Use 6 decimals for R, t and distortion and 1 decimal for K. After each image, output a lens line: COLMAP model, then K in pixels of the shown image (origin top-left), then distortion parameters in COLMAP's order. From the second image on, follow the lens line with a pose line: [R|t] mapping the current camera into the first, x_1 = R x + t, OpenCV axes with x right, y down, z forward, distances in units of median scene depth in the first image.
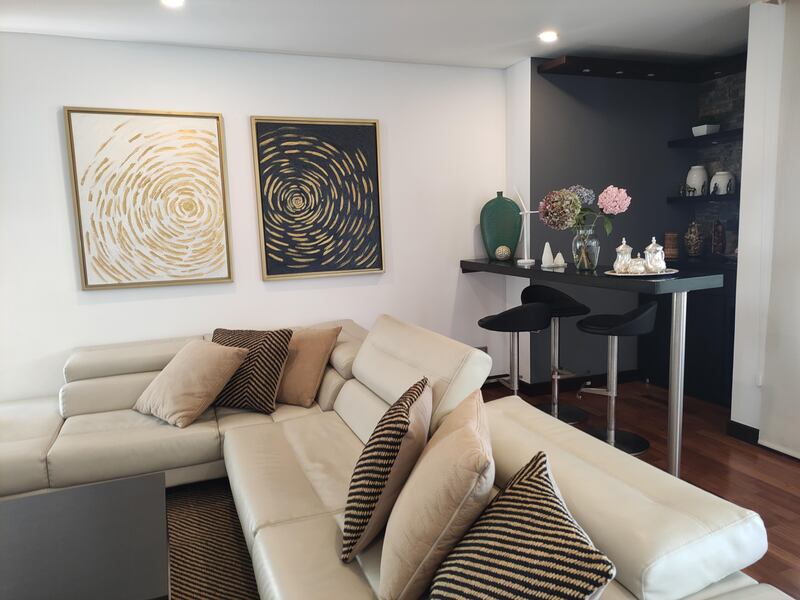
lens RADIAL K [[584.1, 0, 400.0], [0, 584.1, 300.0], [0, 0, 1]] dist [0.026927, -0.007778]
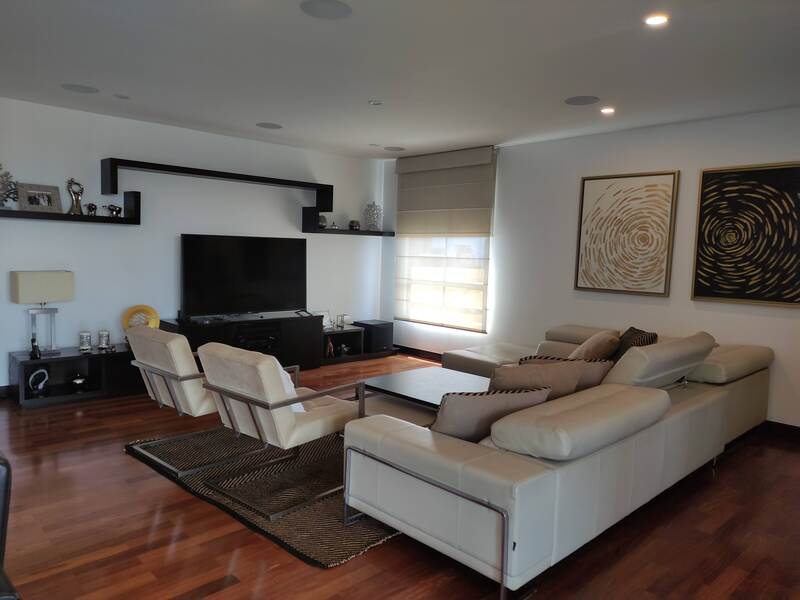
lens RADIAL K [[584.6, 0, 400.0], [0, 584.6, 300.0], [0, 0, 1]] dist [0.074879, -0.076271]
pose [[0.374241, 0.120599, -0.919456, 0.691933], [-0.166454, 0.984140, 0.061332, -0.006659], [0.912270, 0.130094, 0.388380, -0.050316]]
